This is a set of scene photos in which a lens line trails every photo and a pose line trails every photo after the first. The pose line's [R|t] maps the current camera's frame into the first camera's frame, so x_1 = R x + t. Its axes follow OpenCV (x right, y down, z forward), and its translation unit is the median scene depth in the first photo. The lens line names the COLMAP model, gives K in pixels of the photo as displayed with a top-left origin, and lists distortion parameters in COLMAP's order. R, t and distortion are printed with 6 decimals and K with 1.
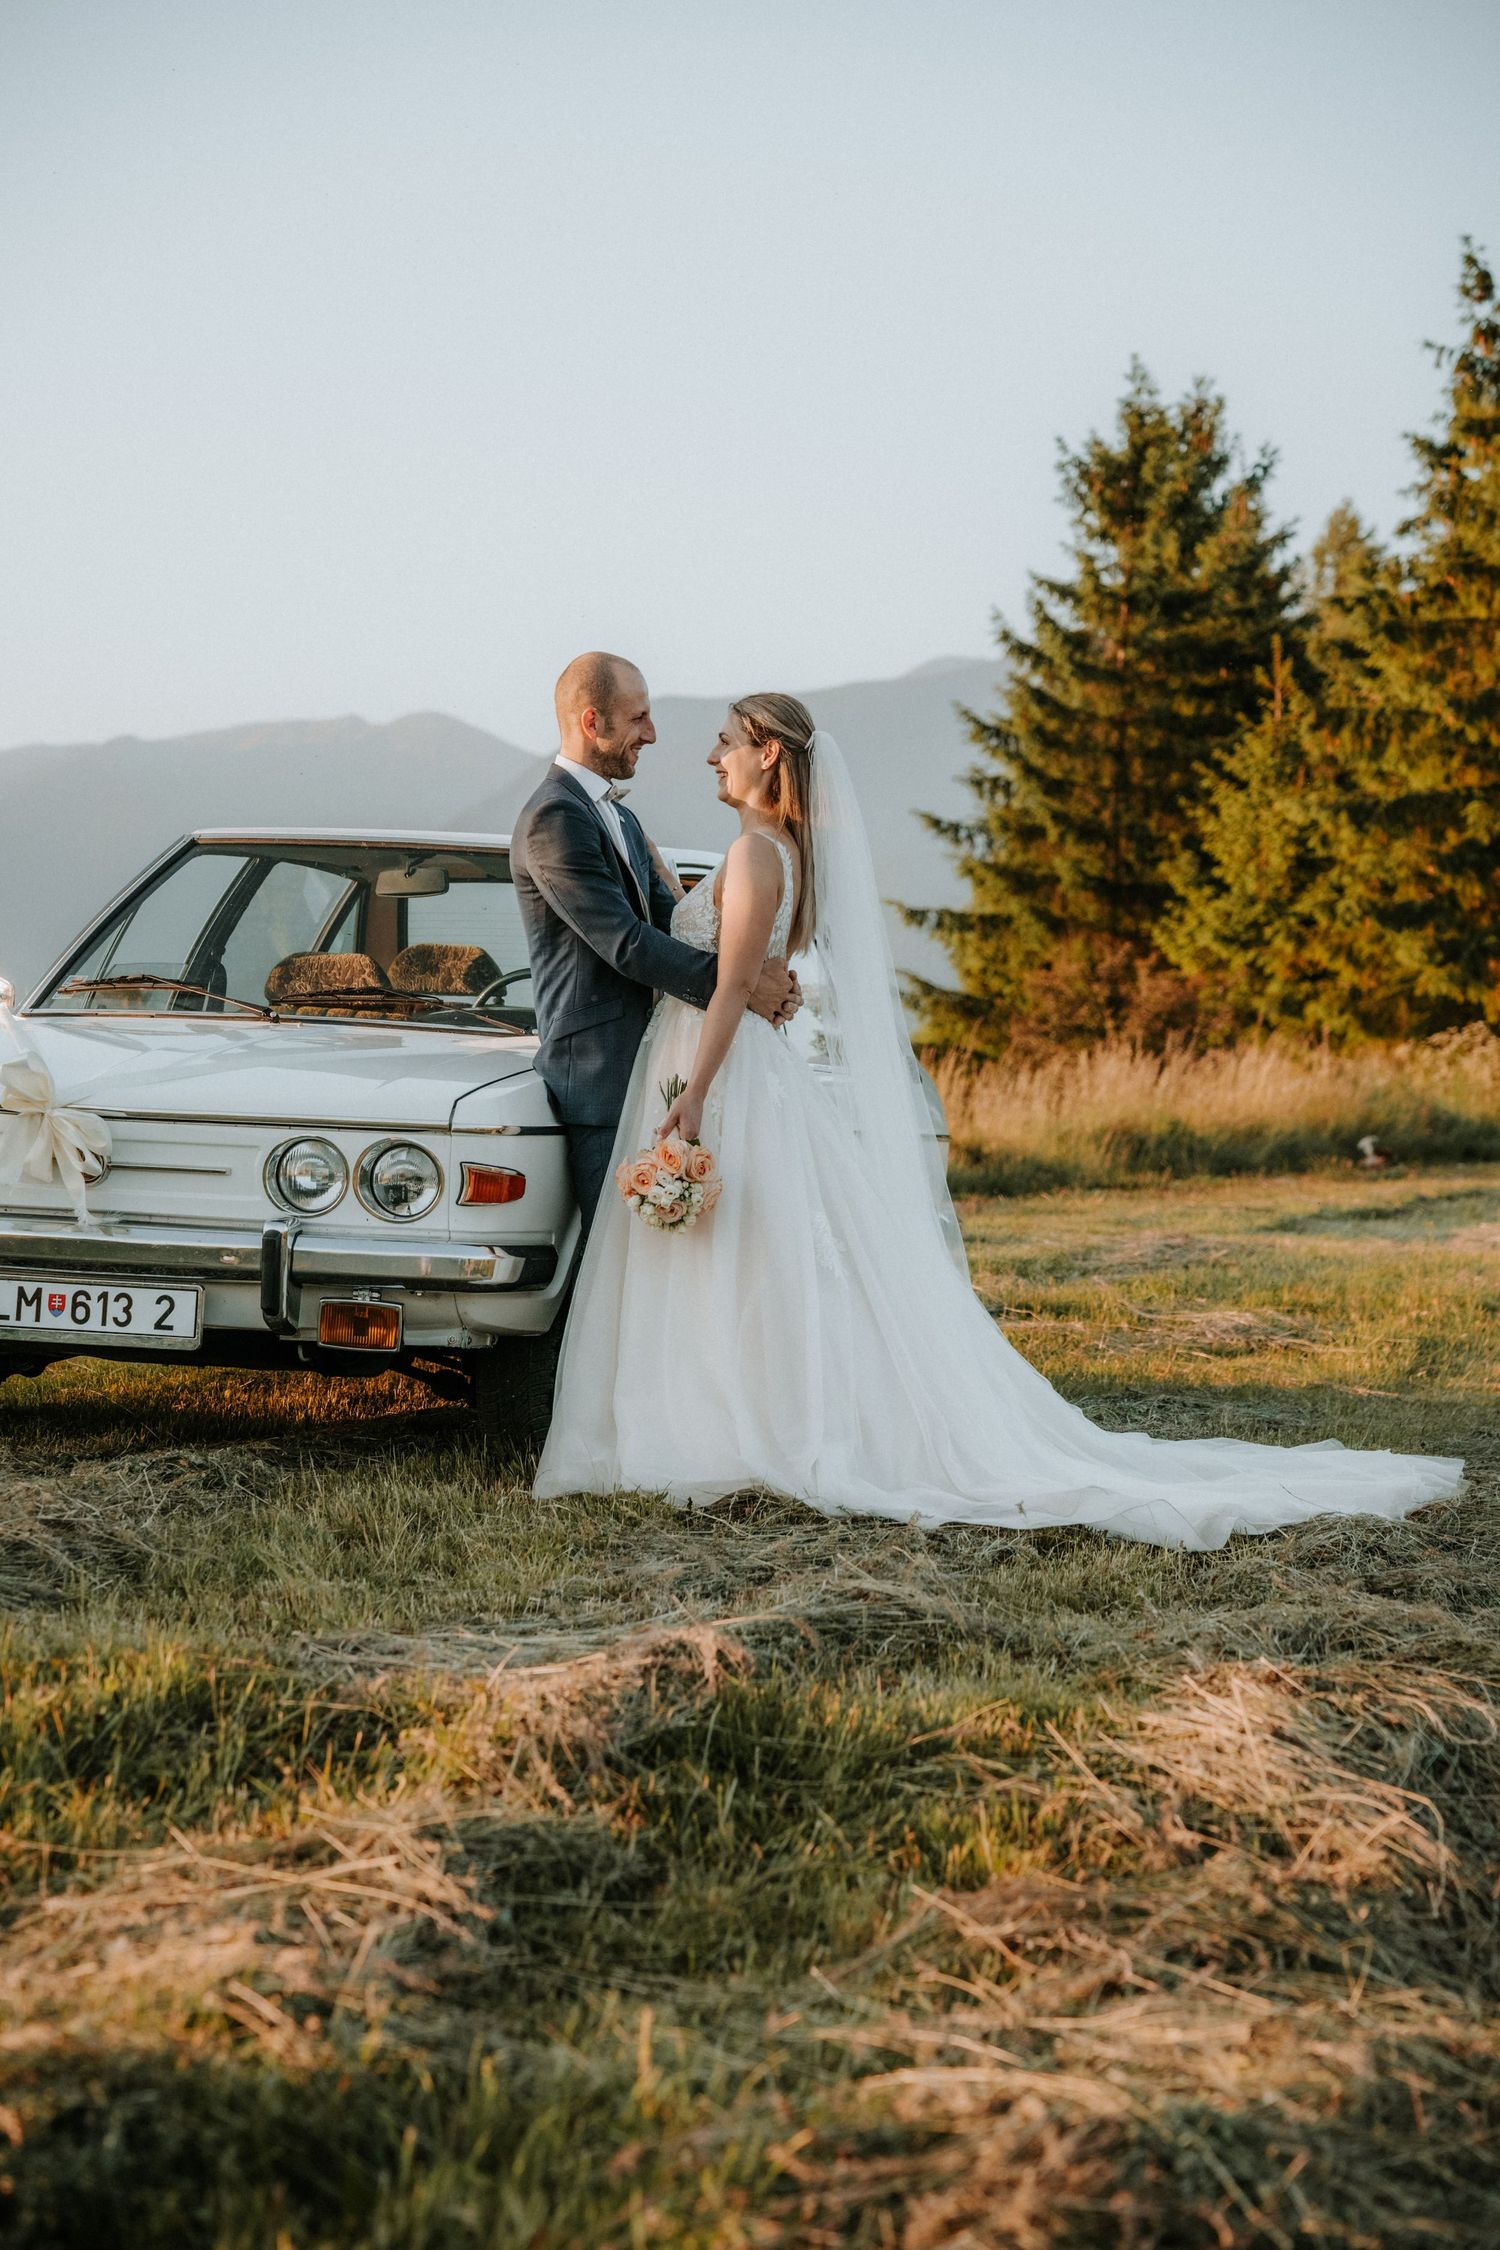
lens RADIAL K [[4928.6, 0, 750.0], [0, 4928.6, 1125.0], [0, 0, 1]] dist [0.537071, -0.247302]
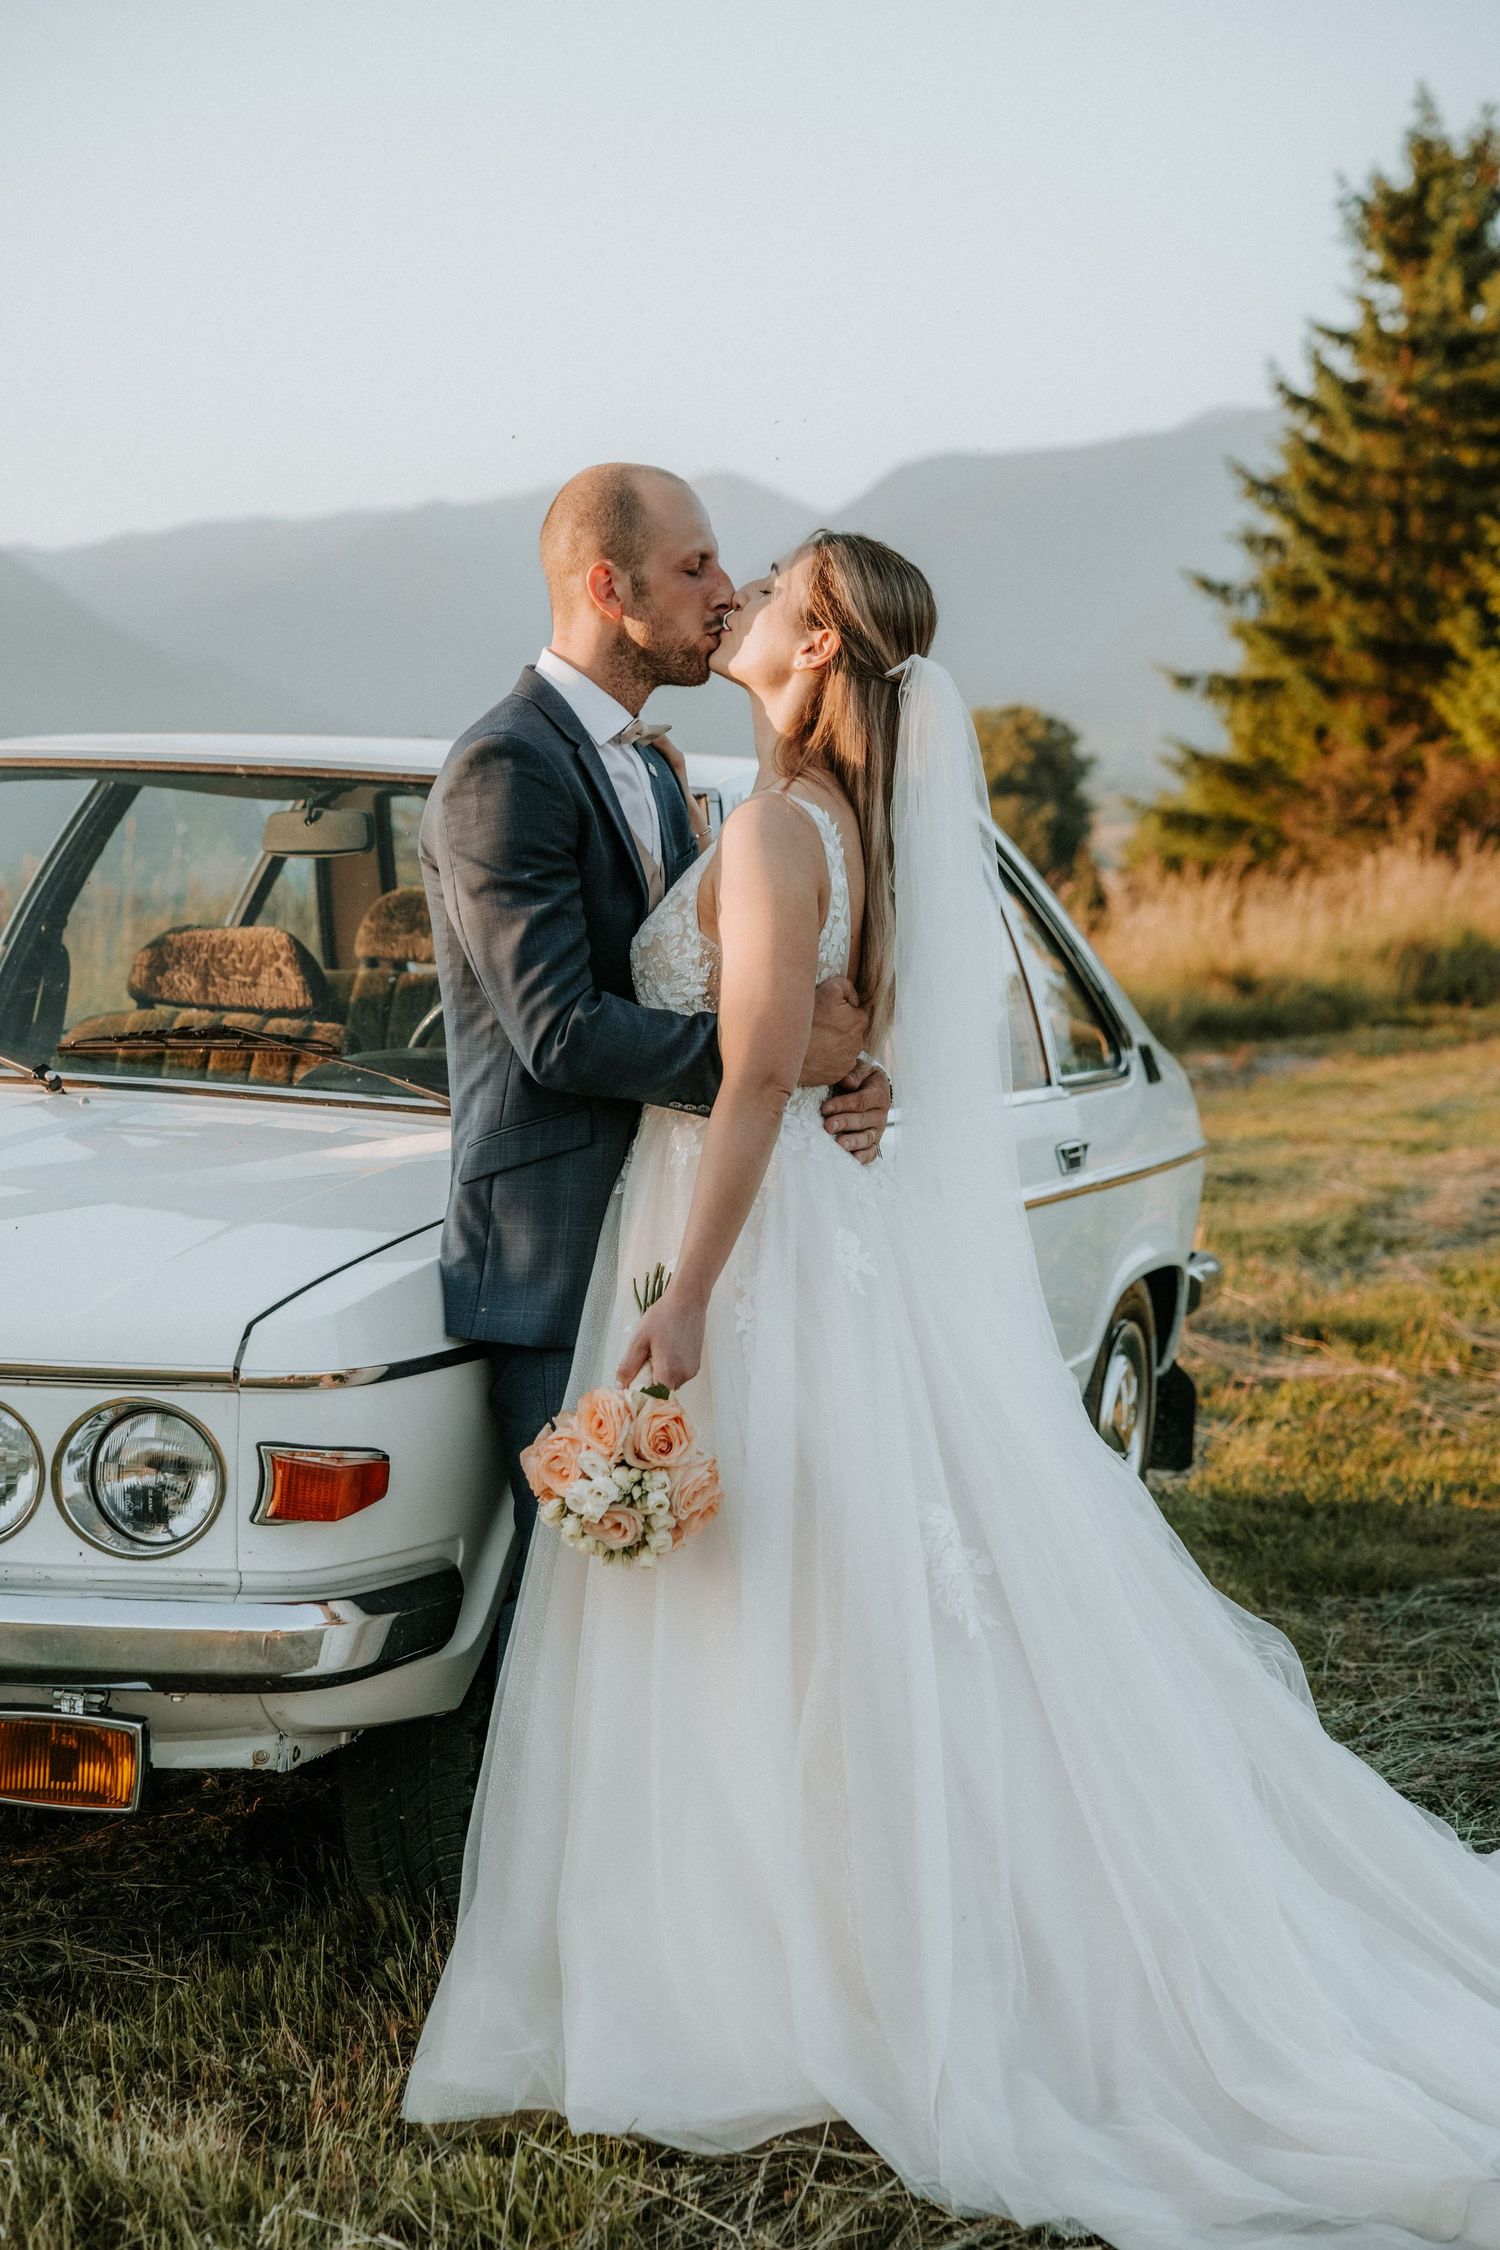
lens RADIAL K [[4489.6, 0, 750.0], [0, 4489.6, 1125.0], [0, 0, 1]] dist [0.202911, 3.431840]
pose [[0.997921, -0.004132, -0.064309, 0.004882], [0.008127, 0.998044, 0.061981, -0.010972], [0.063927, -0.062375, 0.996003, 0.103610]]
